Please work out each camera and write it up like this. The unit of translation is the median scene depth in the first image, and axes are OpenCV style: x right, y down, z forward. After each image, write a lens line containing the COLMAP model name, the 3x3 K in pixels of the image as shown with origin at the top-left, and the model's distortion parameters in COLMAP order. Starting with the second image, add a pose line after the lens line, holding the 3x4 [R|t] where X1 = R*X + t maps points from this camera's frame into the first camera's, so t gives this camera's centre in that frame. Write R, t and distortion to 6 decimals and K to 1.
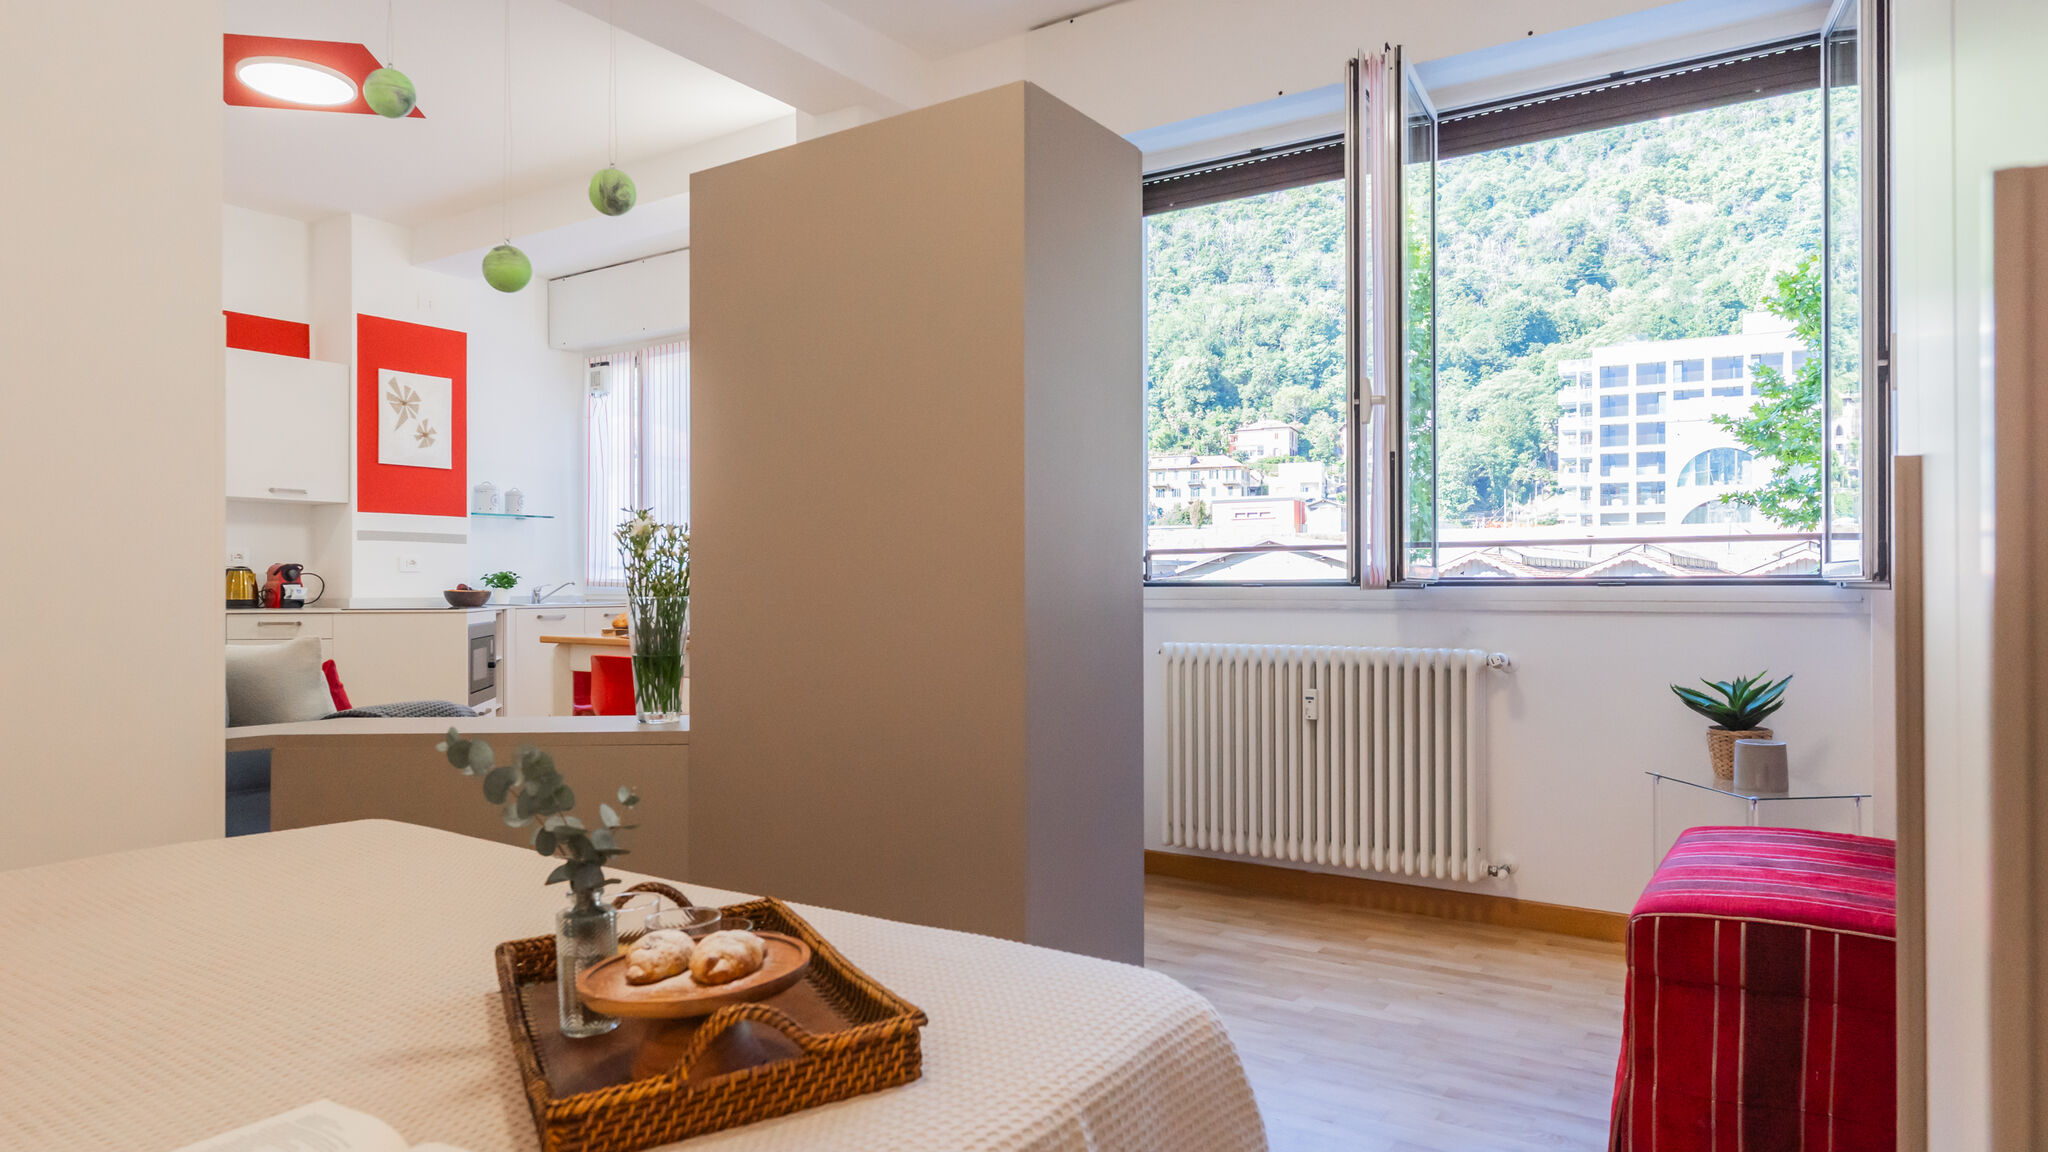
lens RADIAL K [[1206.4, 0, 1008.9], [0, 1206.4, 579.4], [0, 0, 1]] dist [-0.007470, 0.002397]
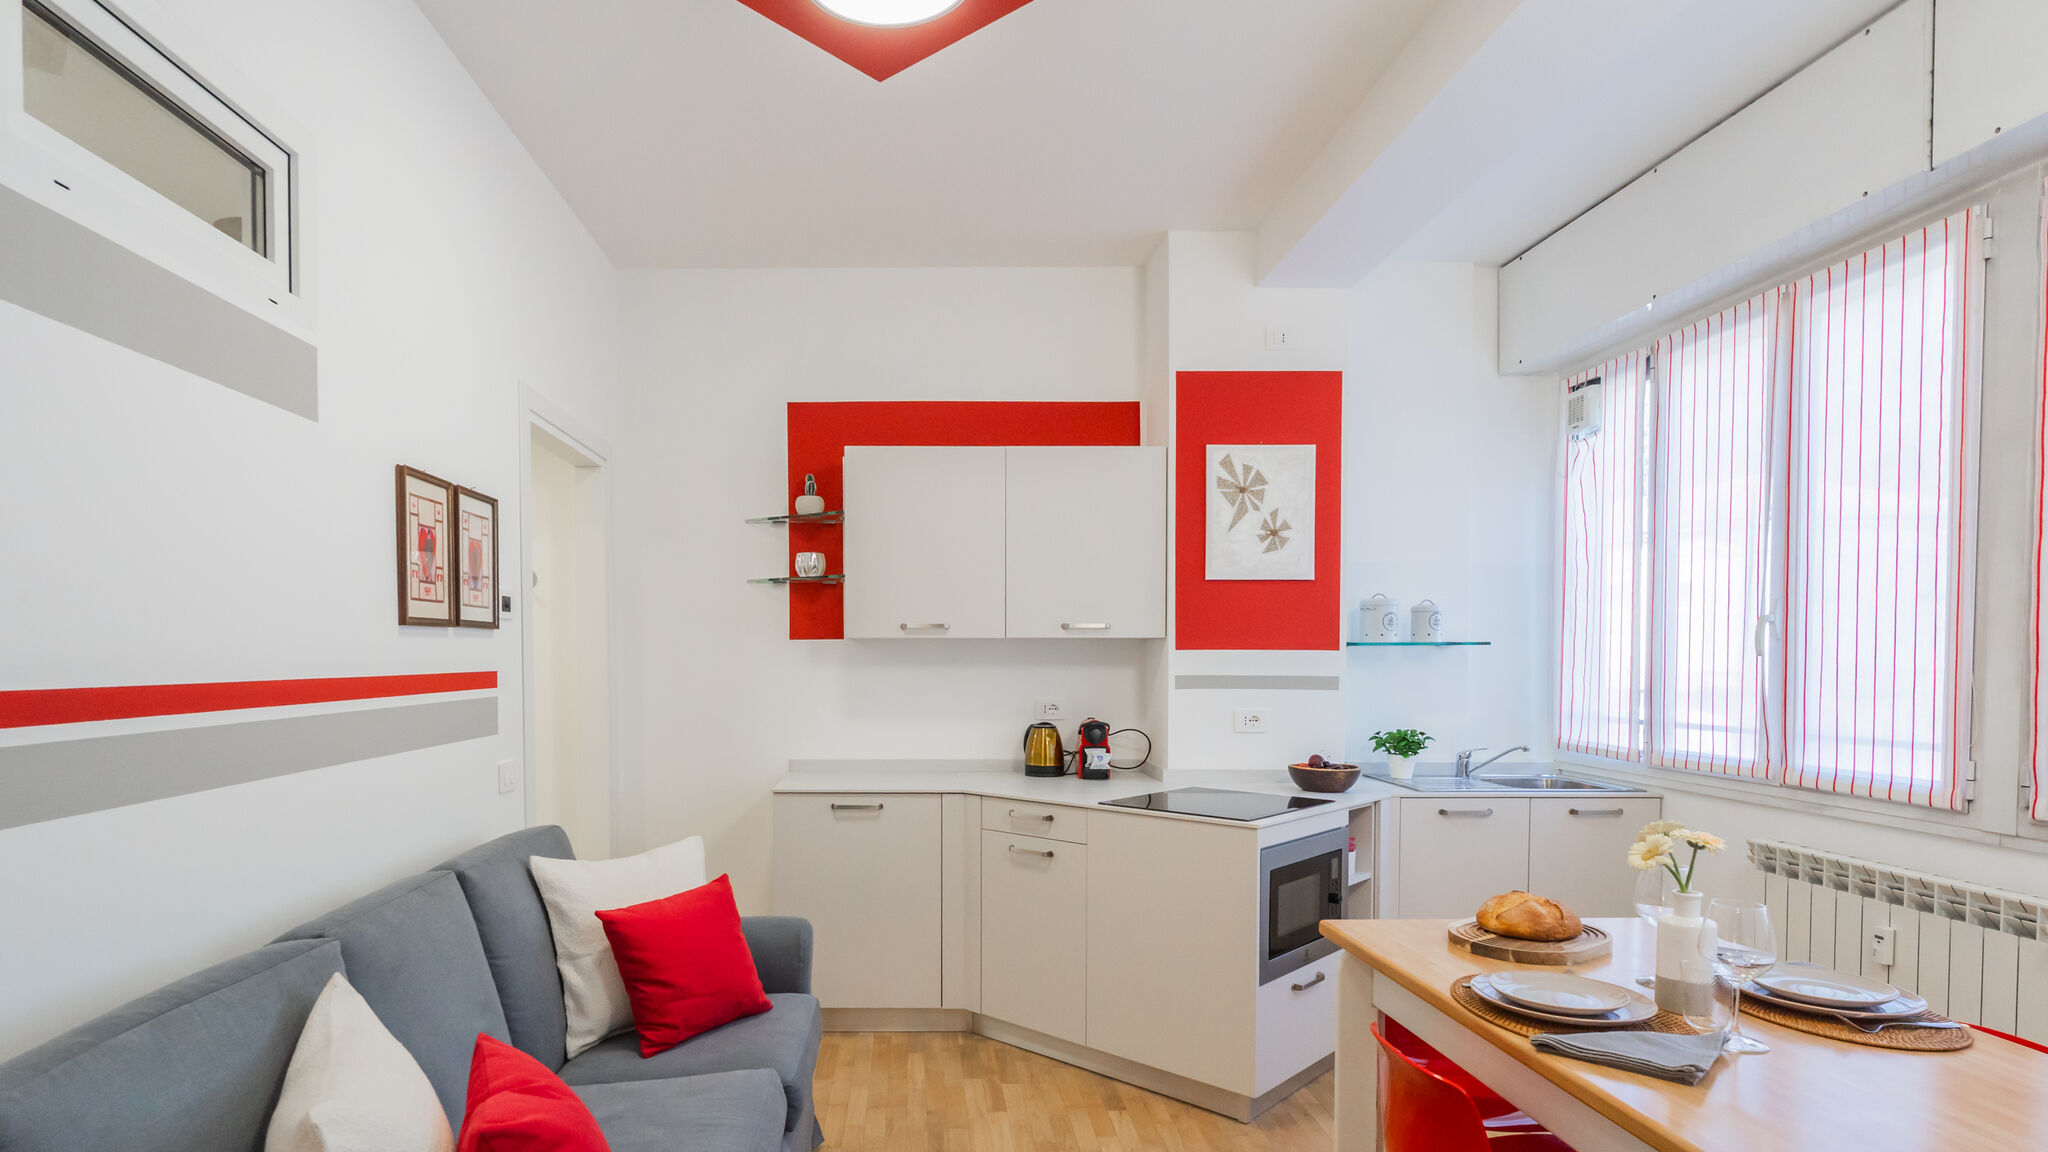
lens RADIAL K [[1065.1, 0, 903.8], [0, 1065.1, 699.4], [0, 0, 1]] dist [-0.011986, 0.004682]
pose [[0.551409, 0.031642, -0.833635, -0.096603], [0.002474, 0.999214, 0.039563, -0.050922], [0.834231, -0.023878, 0.550897, 0.499930]]
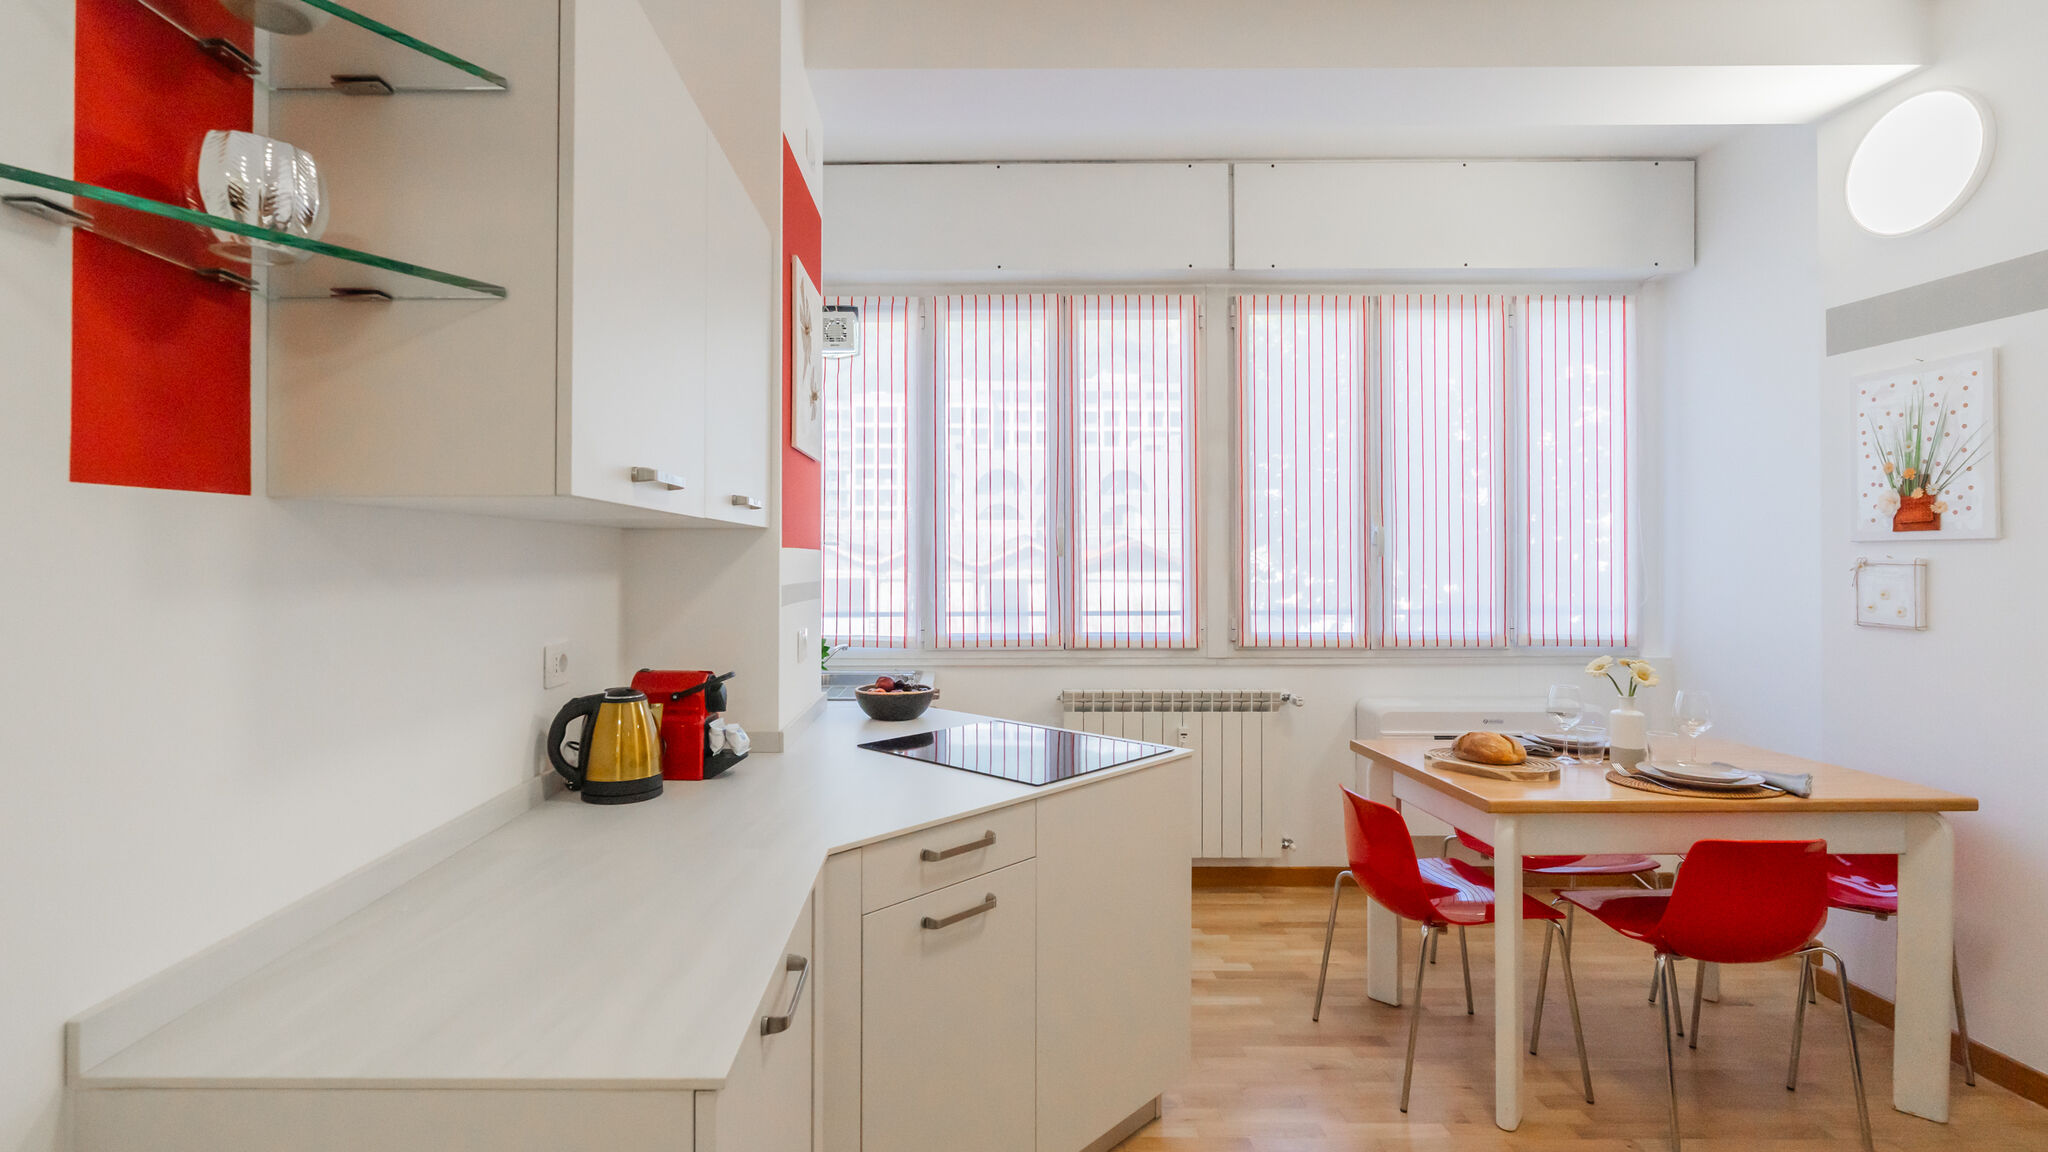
lens RADIAL K [[926.5, 0, 957.8], [0, 926.5, 552.1], [0, 0, 1]] dist [-0.012237, 0.002378]
pose [[0.834586, 0.002924, 0.550870, -0.667816], [0.000491, 0.999982, -0.006051, -0.050216], [-0.550878, 0.005321, 0.834569, 0.640900]]
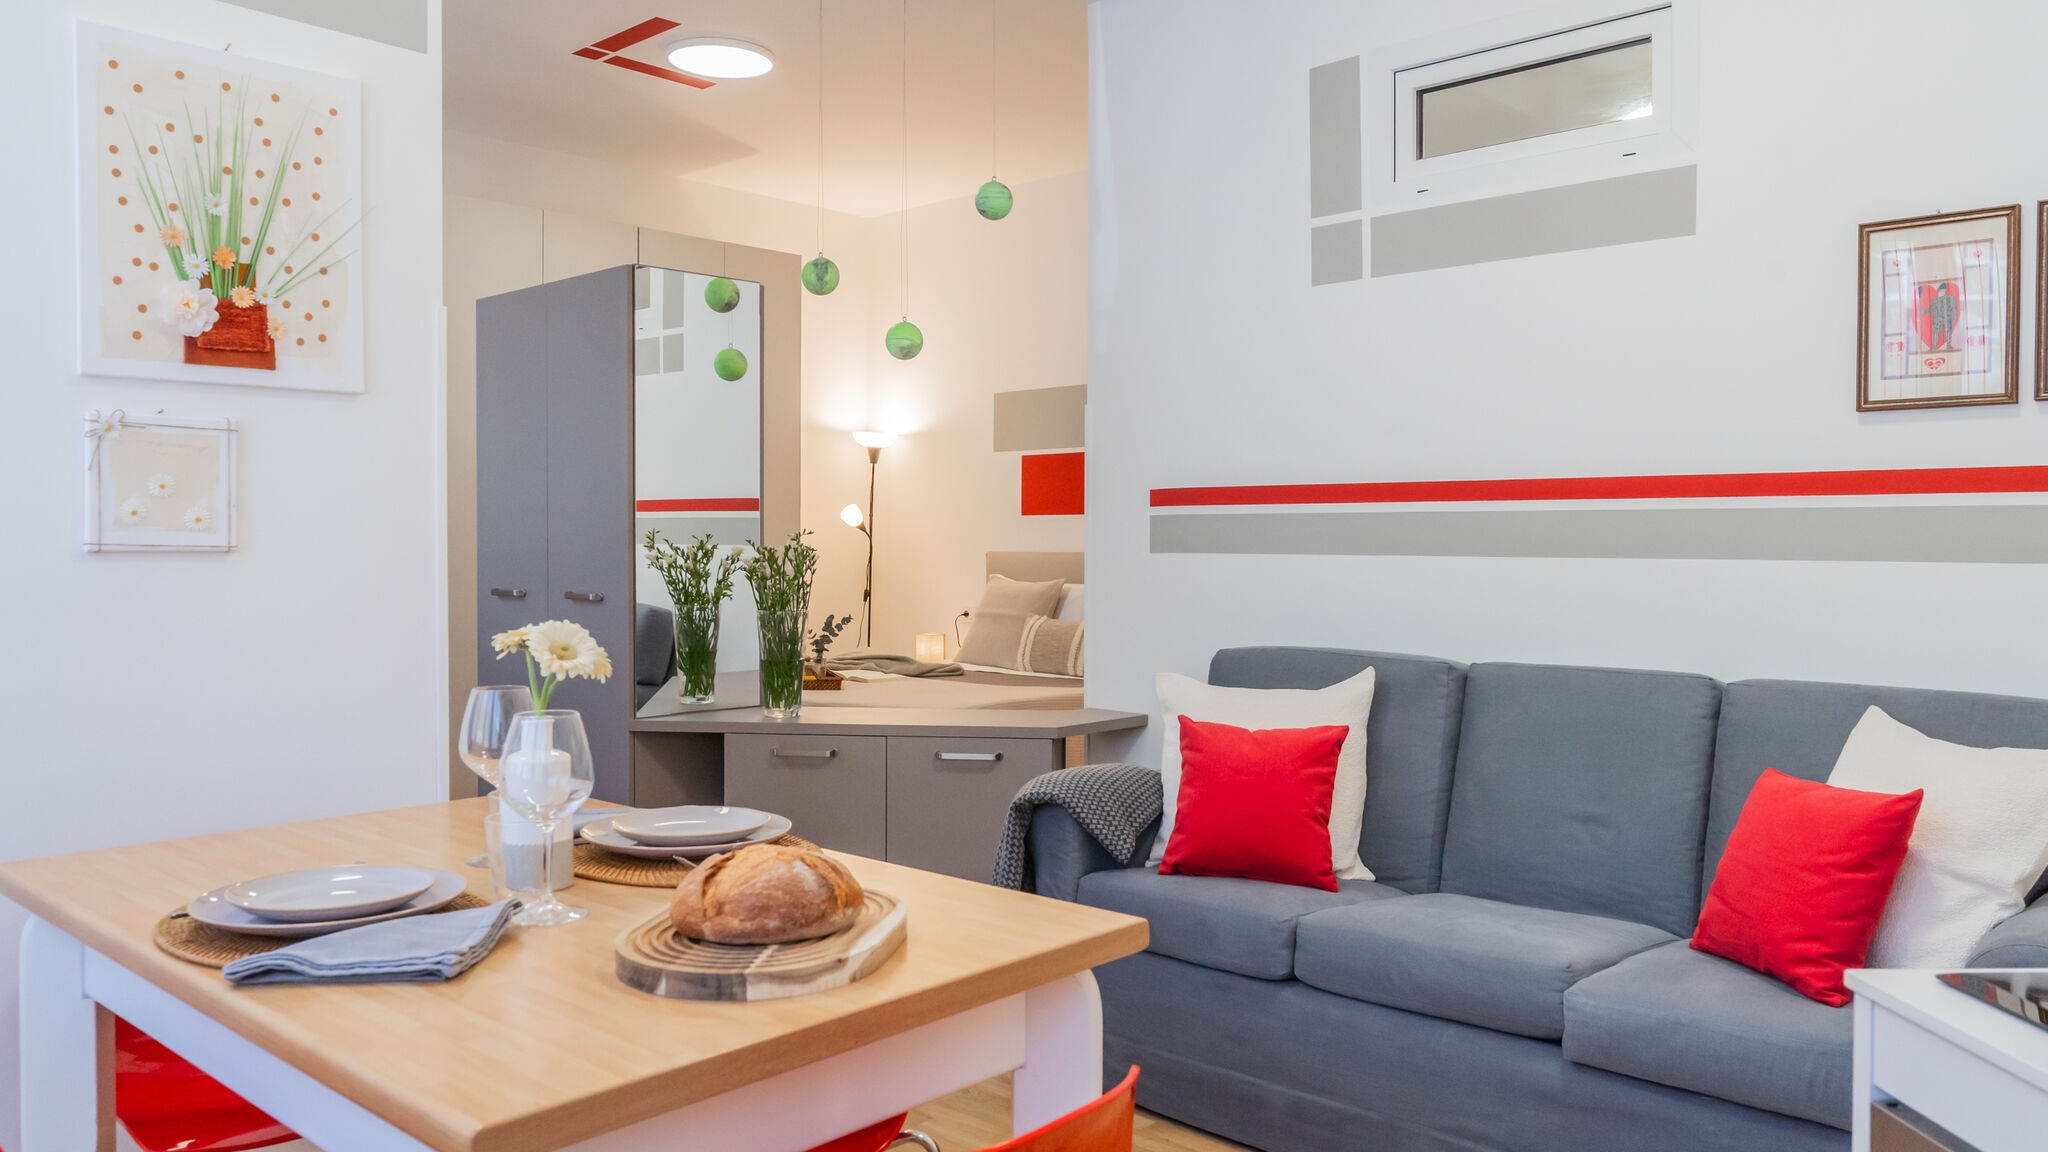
lens RADIAL K [[1472.2, 0, 1067.7], [0, 1472.2, 564.1], [0, 0, 1]] dist [0.002823, -0.008872]
pose [[-0.990550, -0.006473, 0.137002, -0.339448], [-0.003850, 0.999804, 0.019403, -0.023330], [-0.137101, 0.018692, -0.990381, 1.056968]]
